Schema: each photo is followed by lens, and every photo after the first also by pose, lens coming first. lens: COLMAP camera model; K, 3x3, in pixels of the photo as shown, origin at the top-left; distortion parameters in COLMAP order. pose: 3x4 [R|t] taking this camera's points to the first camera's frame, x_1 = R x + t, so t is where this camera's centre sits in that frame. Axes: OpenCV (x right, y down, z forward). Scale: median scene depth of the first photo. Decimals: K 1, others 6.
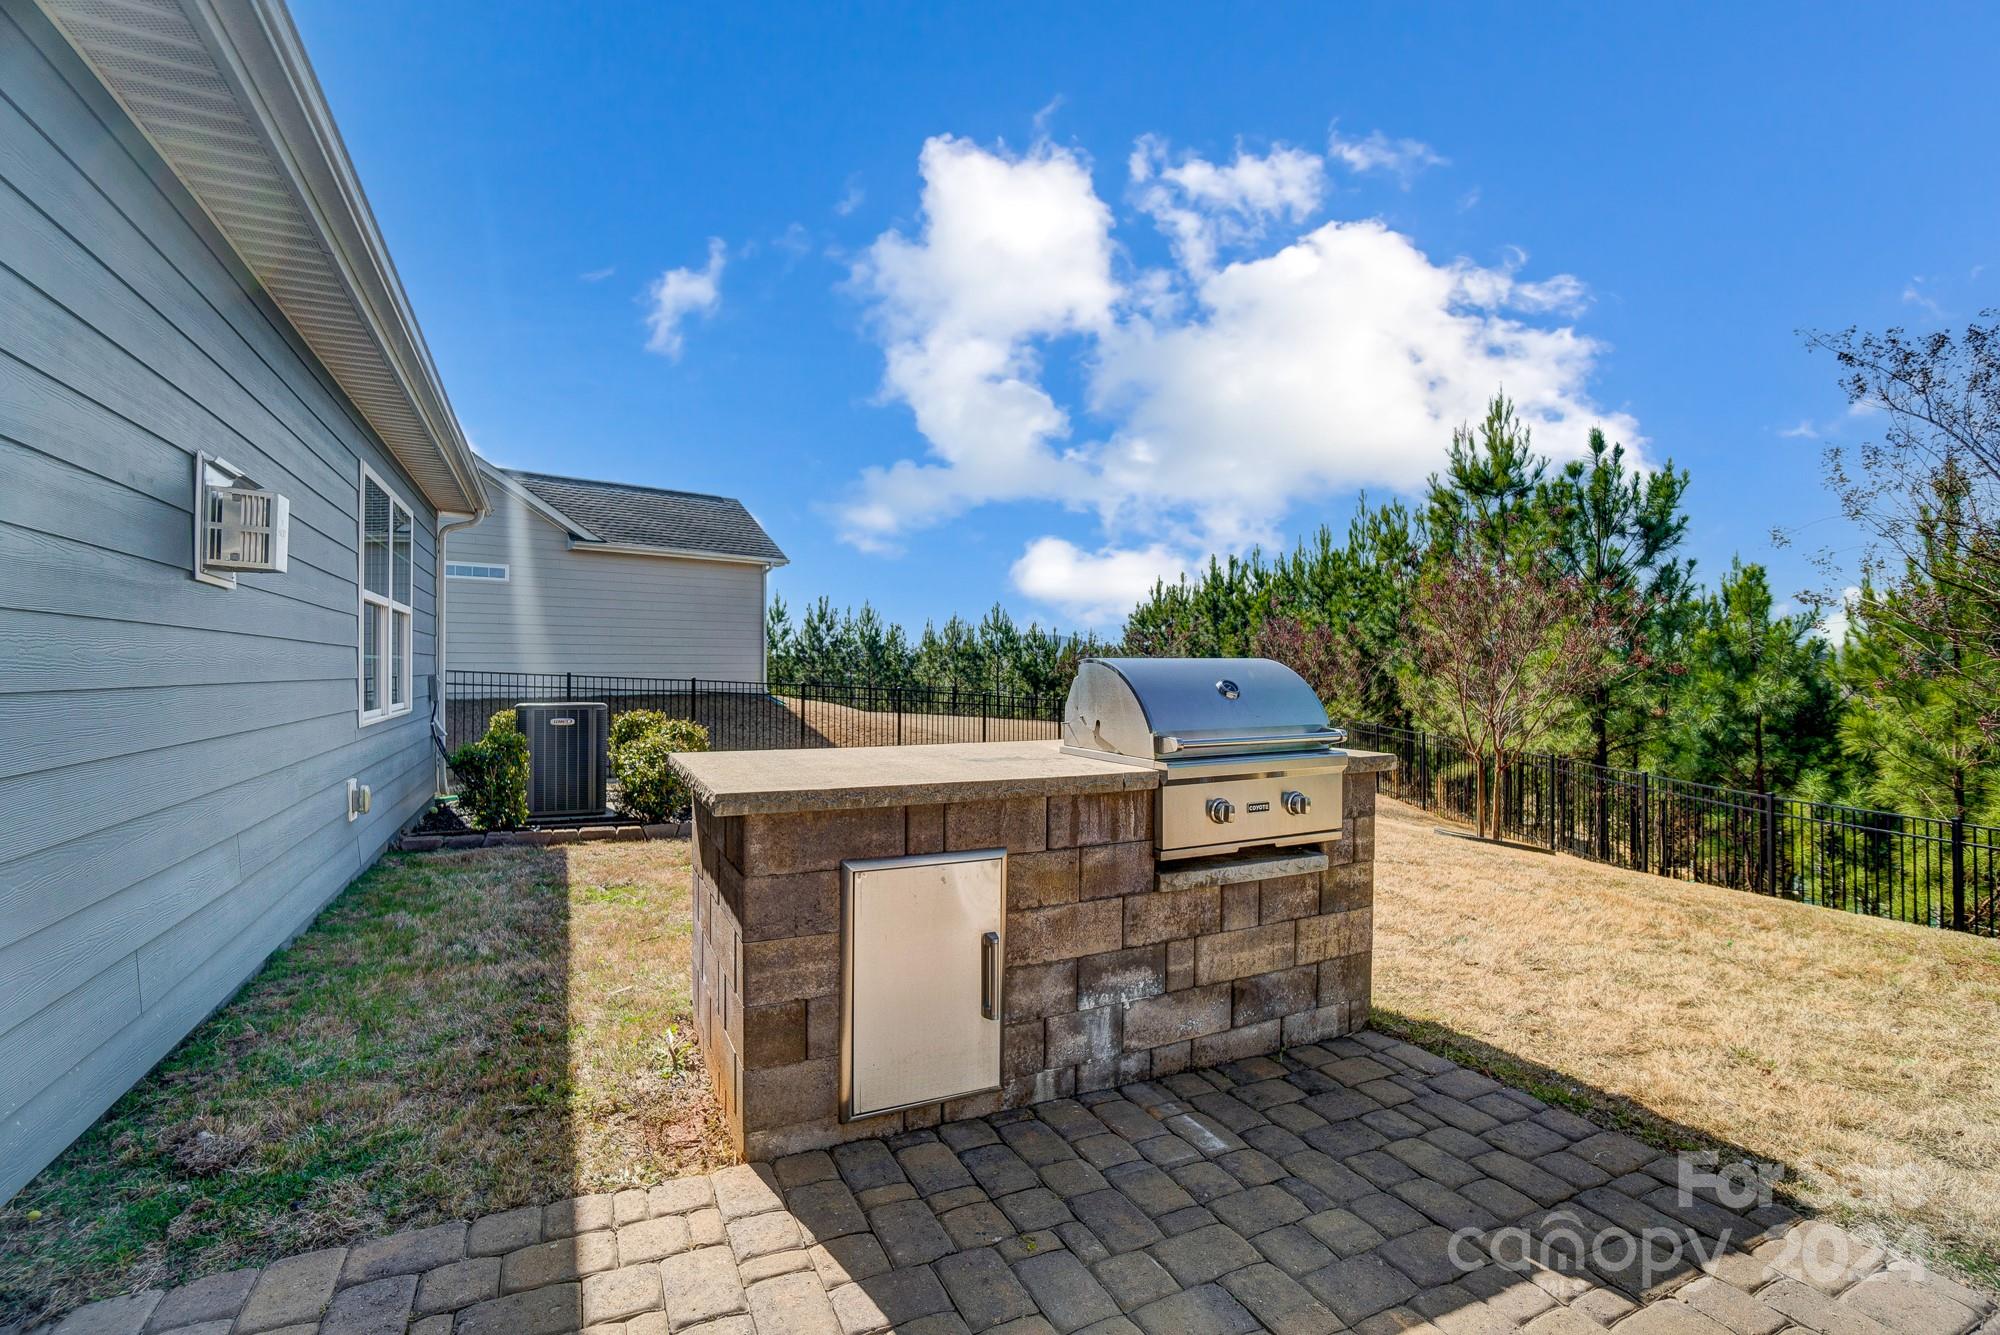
lens RADIAL K [[888.5, 0, 989.4], [0, 888.5, 663.7], [0, 0, 1]] dist [-0.064495, 0.023090]
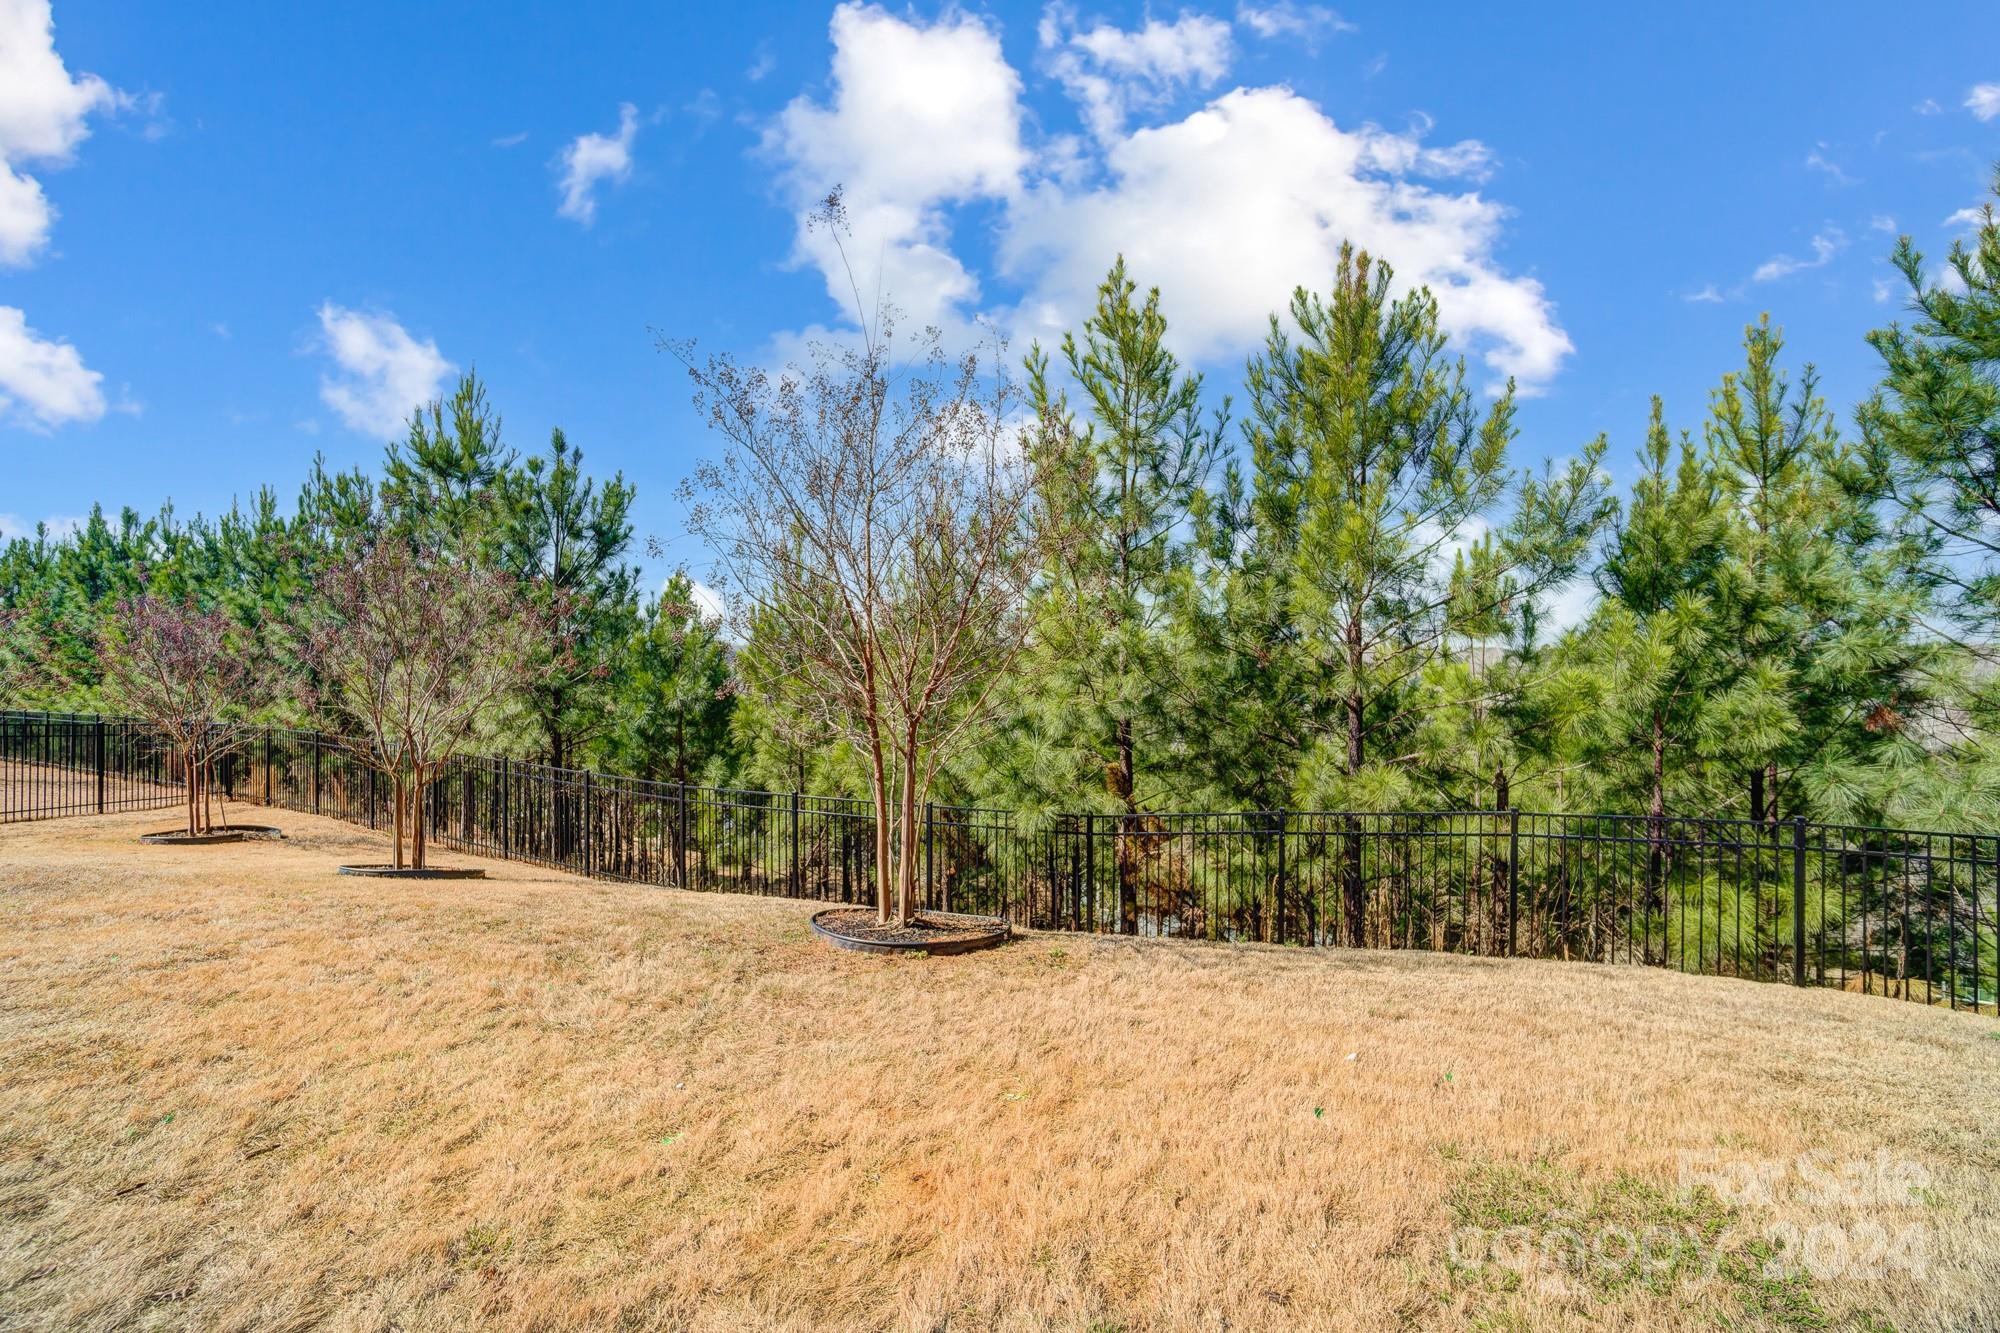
lens RADIAL K [[880.3, 0, 994.9], [0, 880.3, 662.6], [0, 0, 1]] dist [-0.062567, 0.021681]
pose [[0.503950, 0.006619, 0.863707, 0.183927], [-0.012586, 0.999921, -0.000319, -0.012427], [-0.863641, -0.010709, 0.503993, 0.102743]]
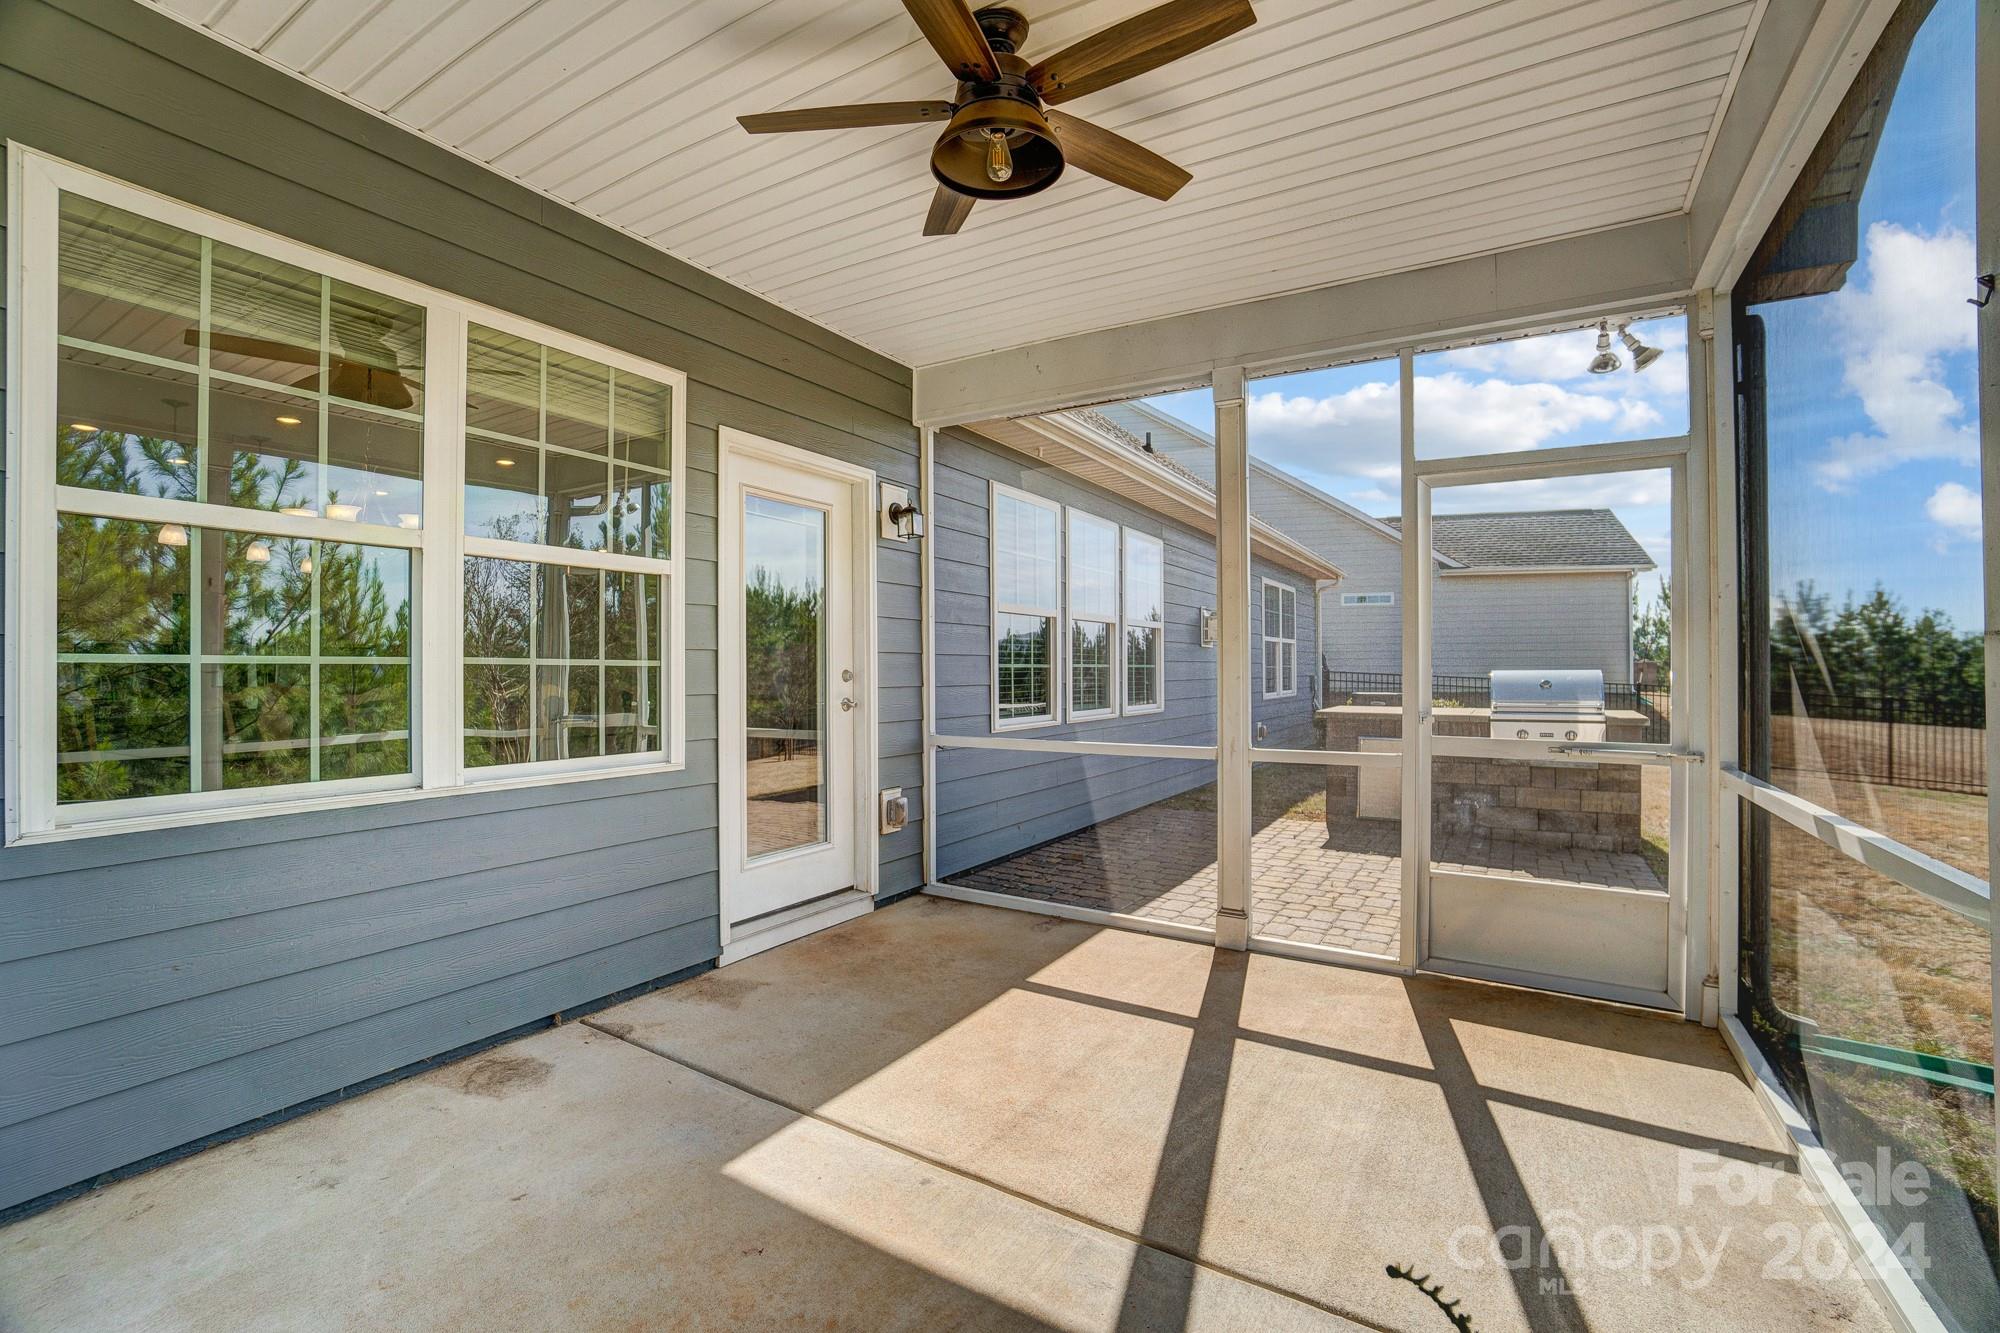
lens RADIAL K [[883.6, 0, 984.4], [0, 883.6, 665.7], [0, 0, 1]] dist [-0.064582, 0.024491]
pose [[0.536924, -0.005197, -0.843615, 0.524403], [0.008098, 0.999967, -0.001006, -0.010810], [0.843592, -0.006292, 0.536948, -0.540273]]
